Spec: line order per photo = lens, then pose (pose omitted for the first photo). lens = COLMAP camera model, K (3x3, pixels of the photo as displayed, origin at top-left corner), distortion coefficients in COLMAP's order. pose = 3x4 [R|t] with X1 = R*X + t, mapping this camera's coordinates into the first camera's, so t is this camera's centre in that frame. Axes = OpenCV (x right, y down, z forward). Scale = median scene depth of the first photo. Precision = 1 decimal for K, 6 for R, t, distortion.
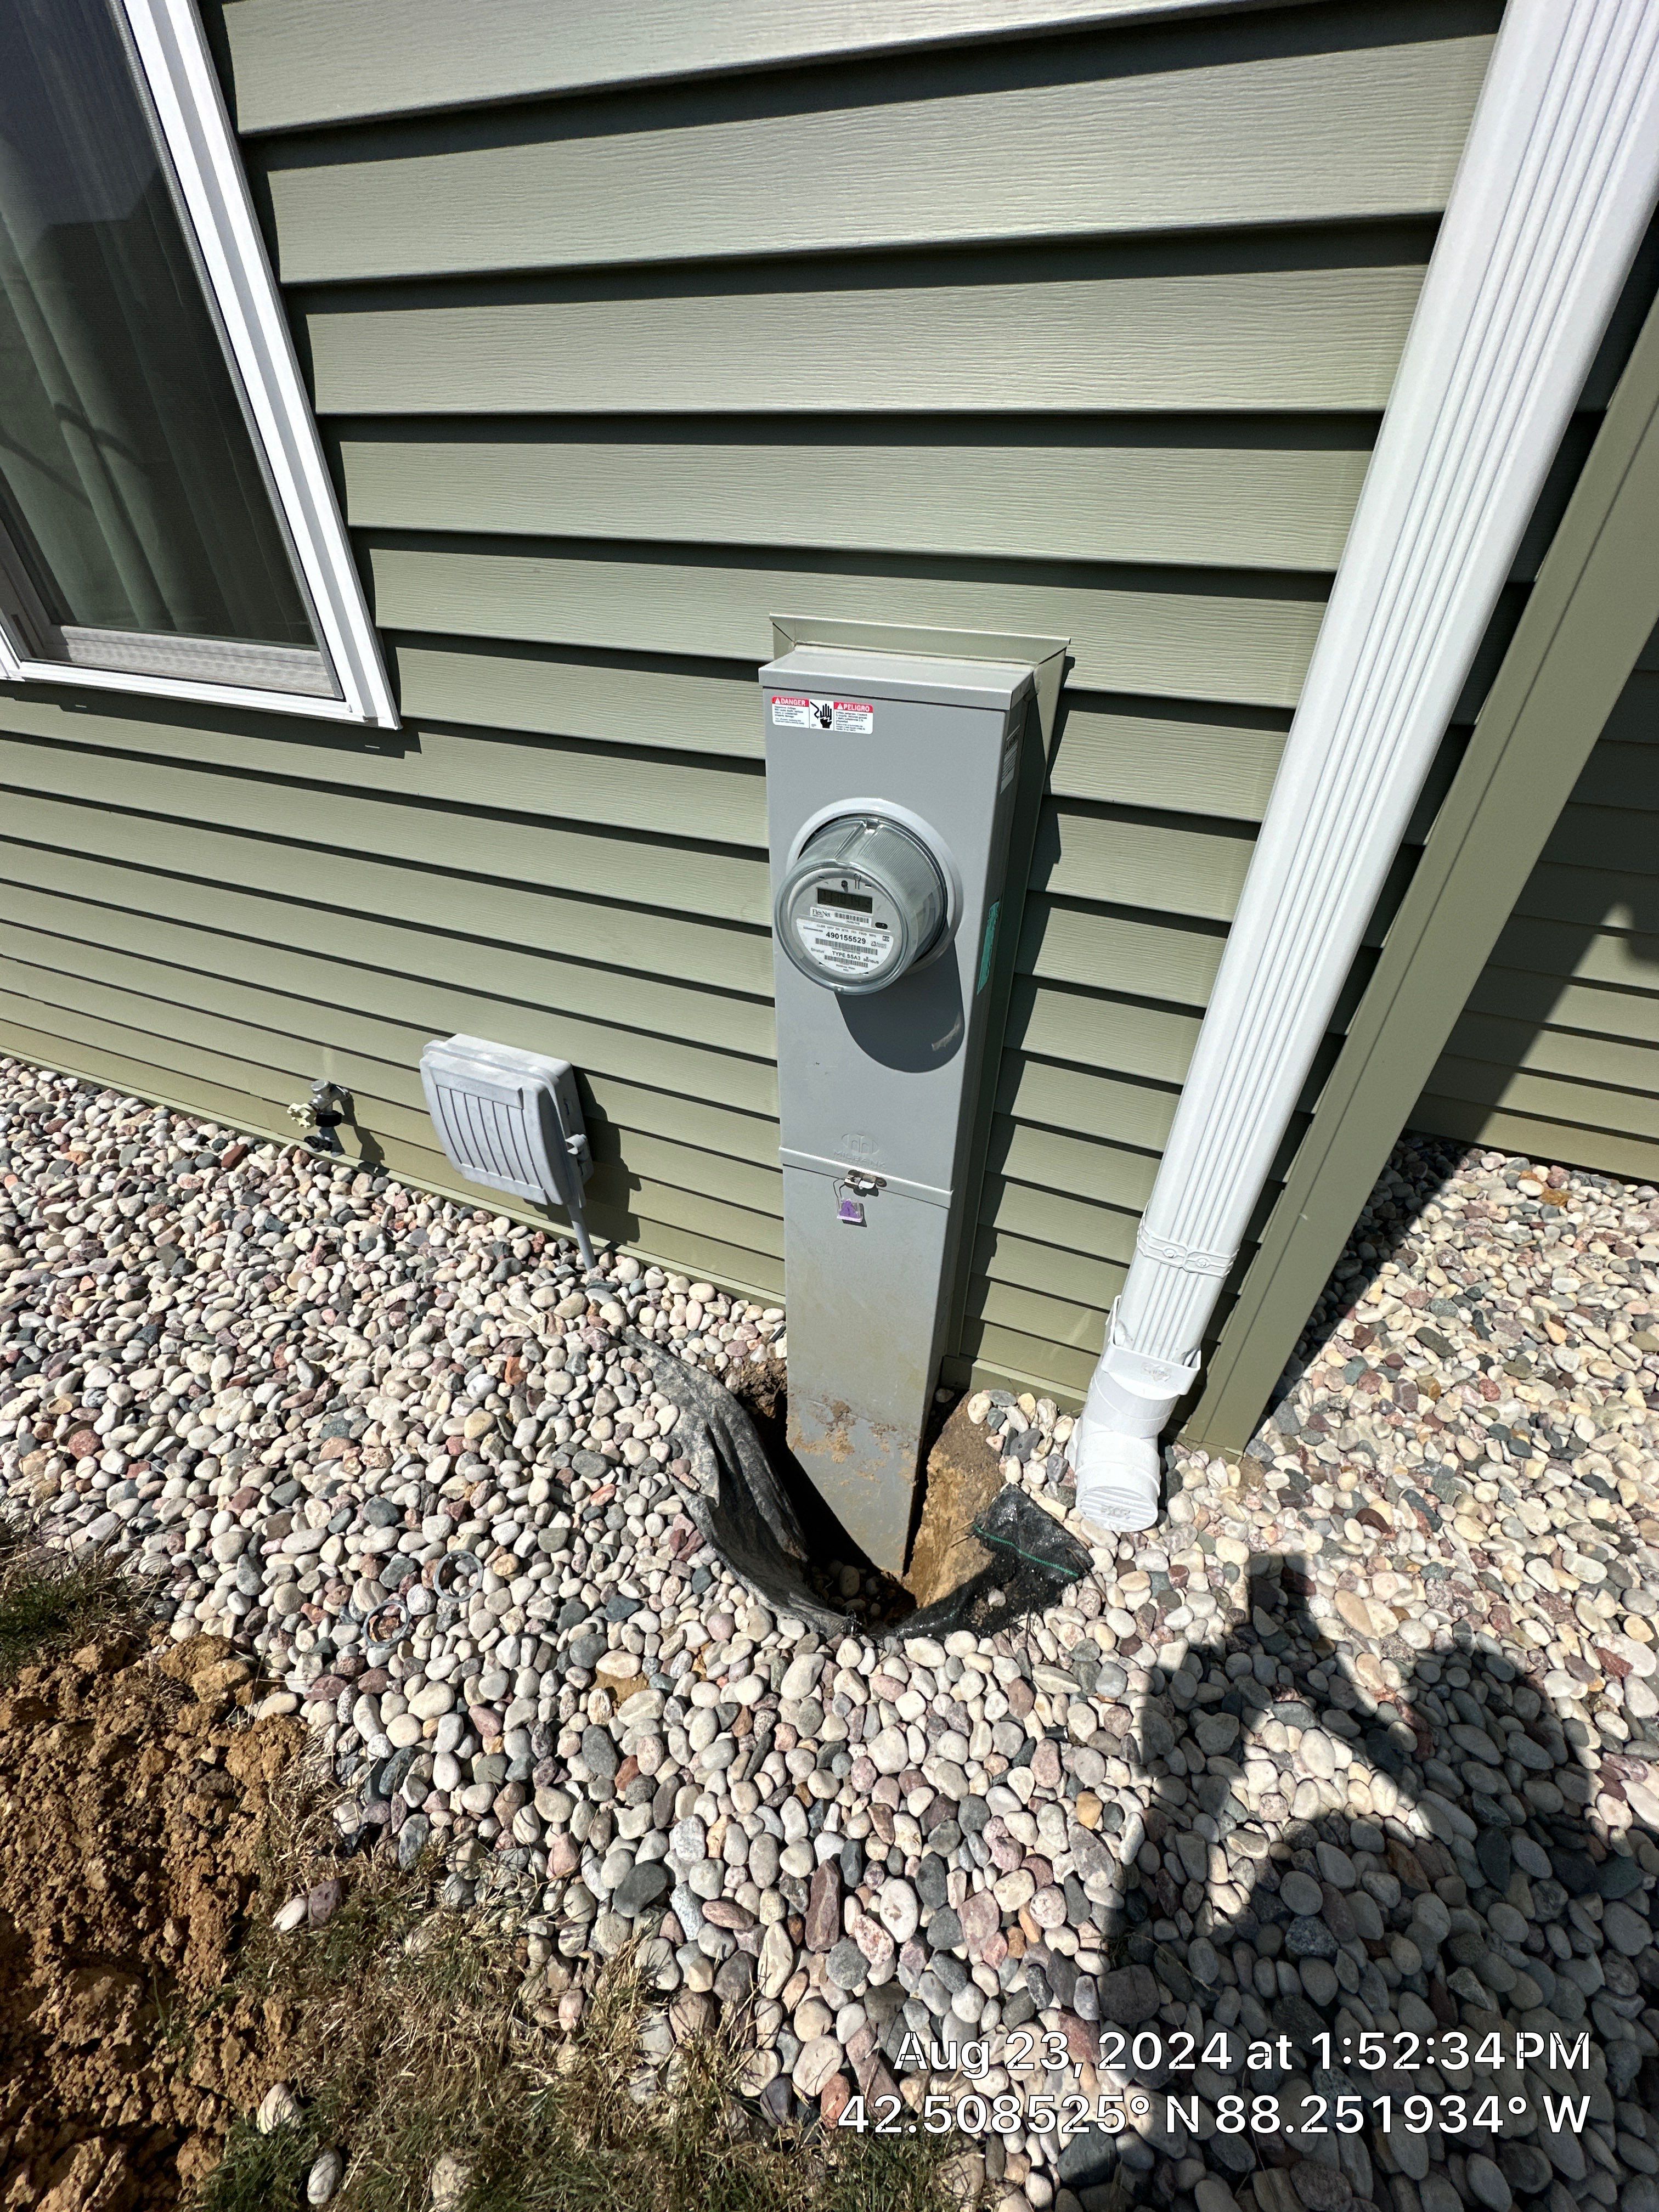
lens RADIAL K [[889.1, 0, 828.3], [0, 889.1, 1103.4], [0, 0, 1]] dist [0.000553, -0.000487]
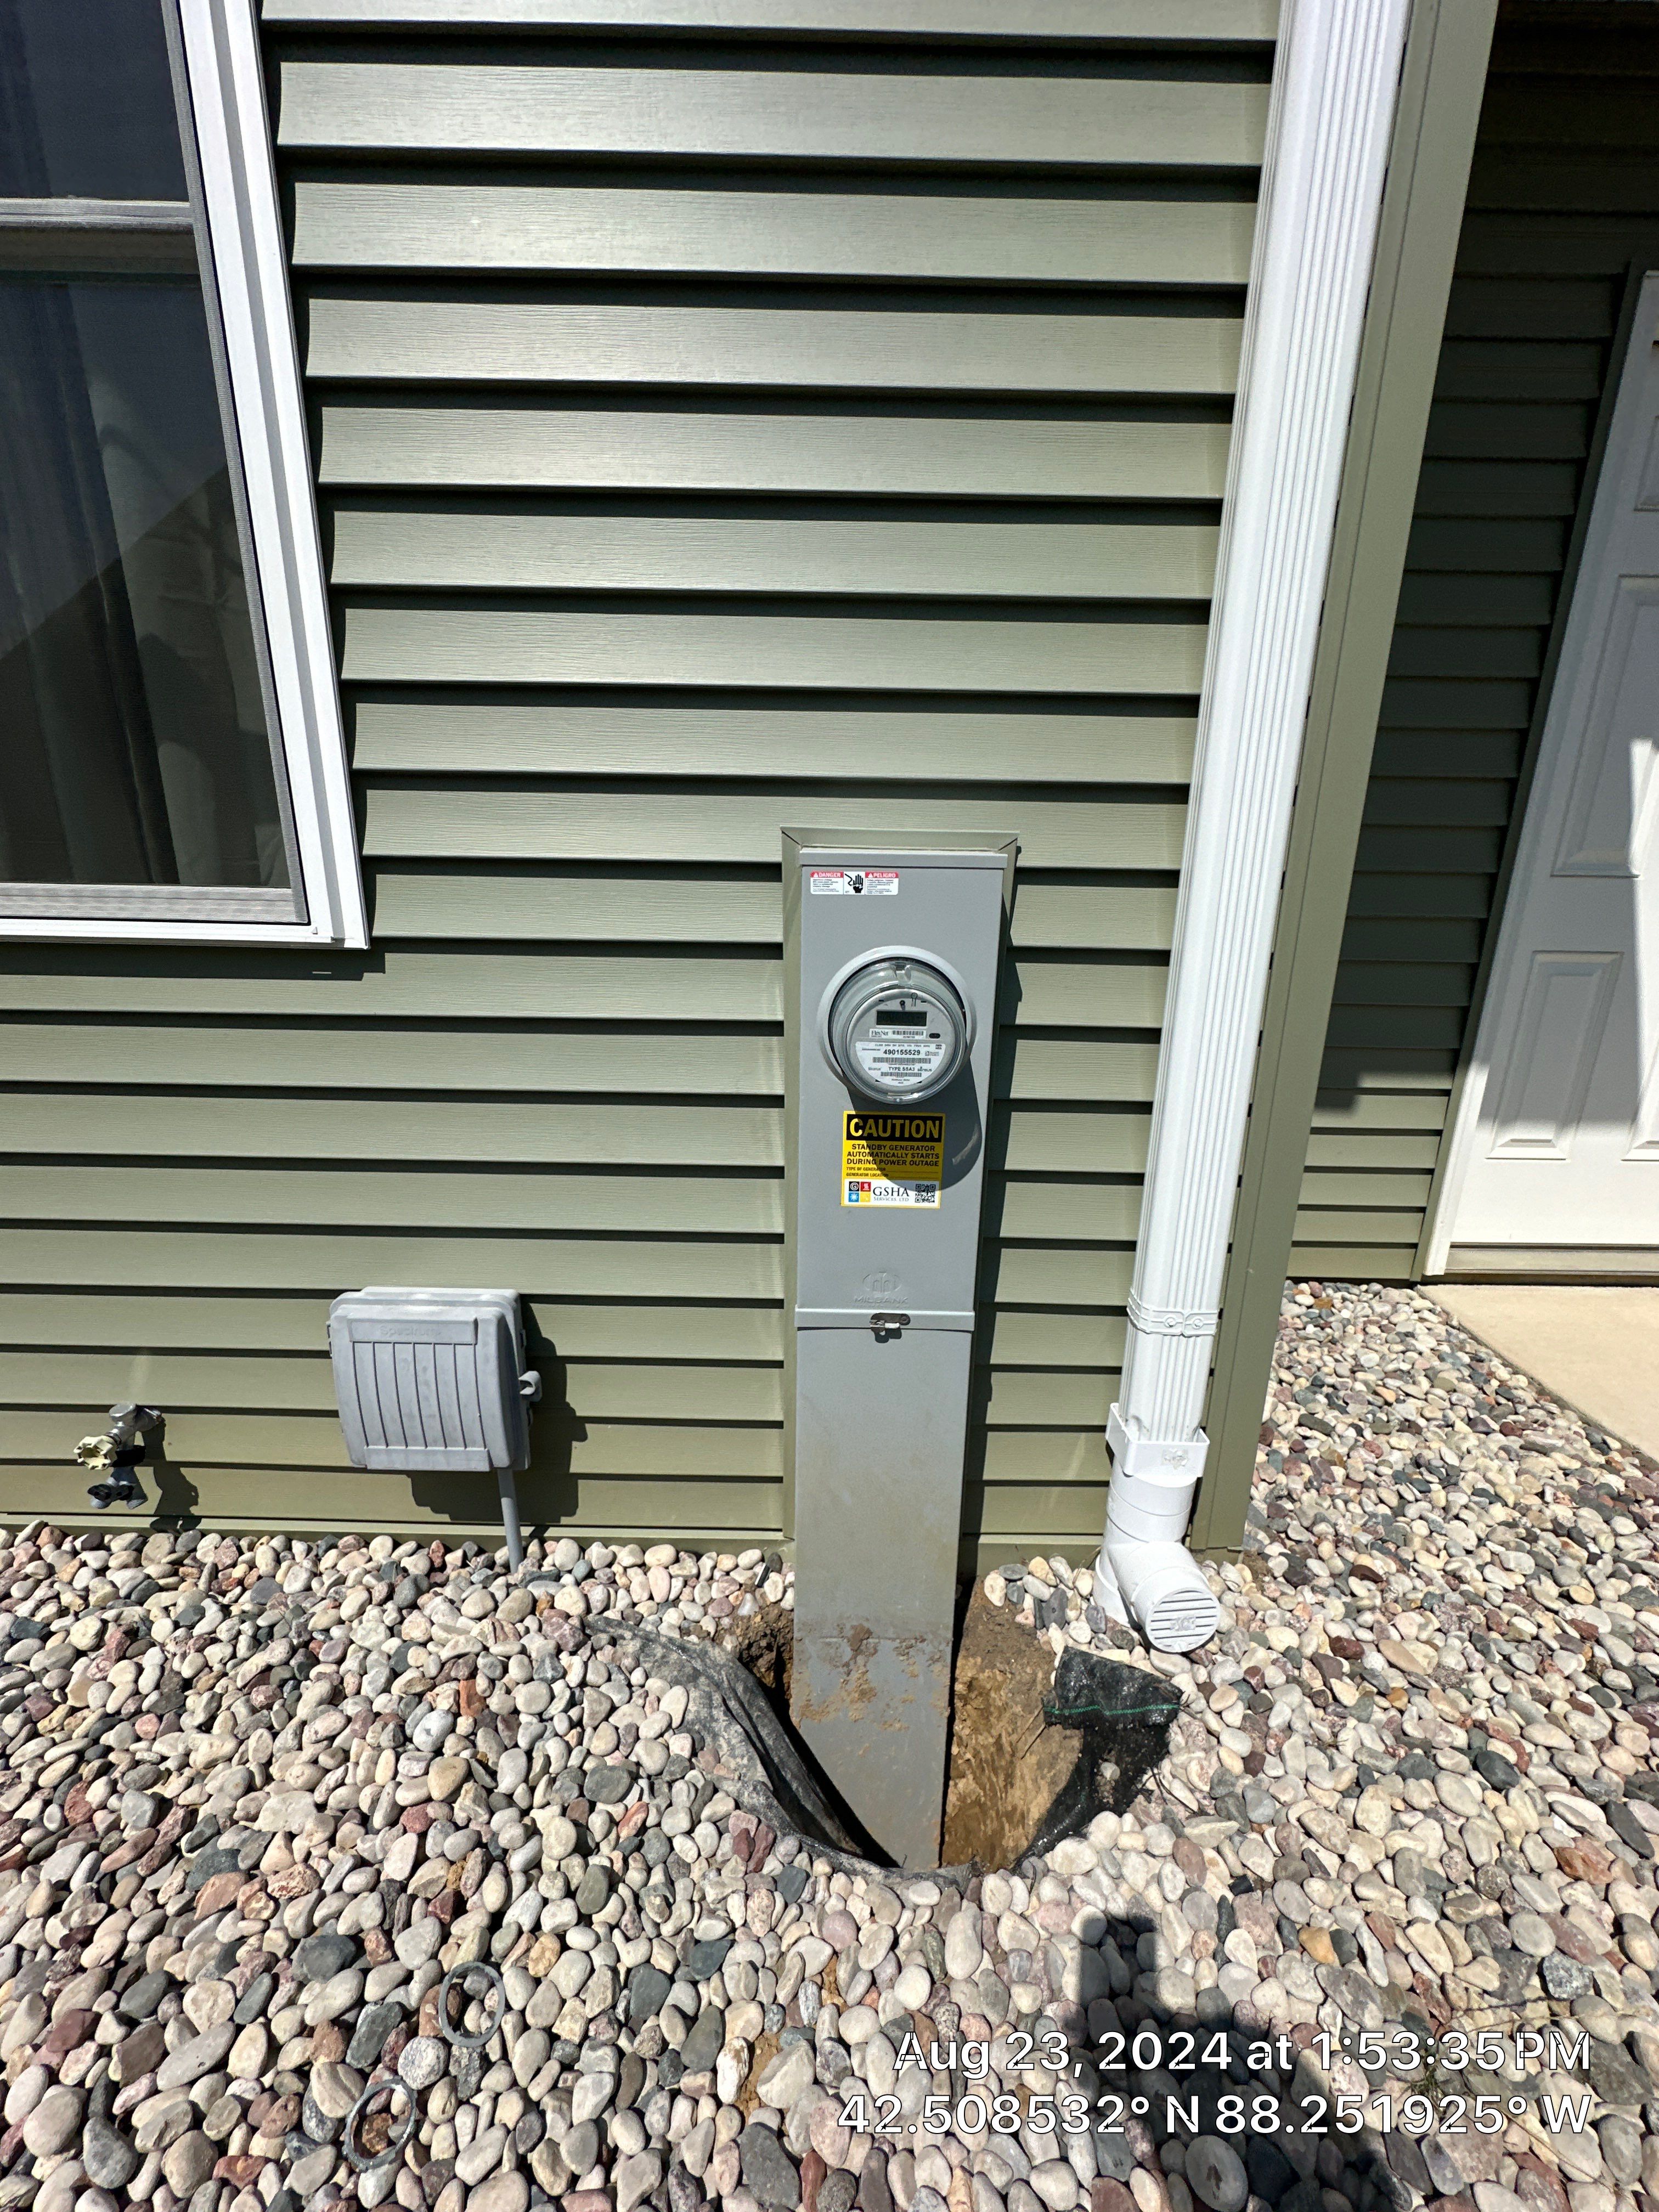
lens RADIAL K [[889.1, 0, 834.9], [0, 889.1, 1101.0], [0, 0, 1]] dist [0.000553, -0.000487]
pose [[0.930787, -0.083676, 0.355857, -0.306233], [0.209041, 0.920421, -0.330344, 0.151184], [-0.299896, 0.381869, 0.874207, 0.024513]]
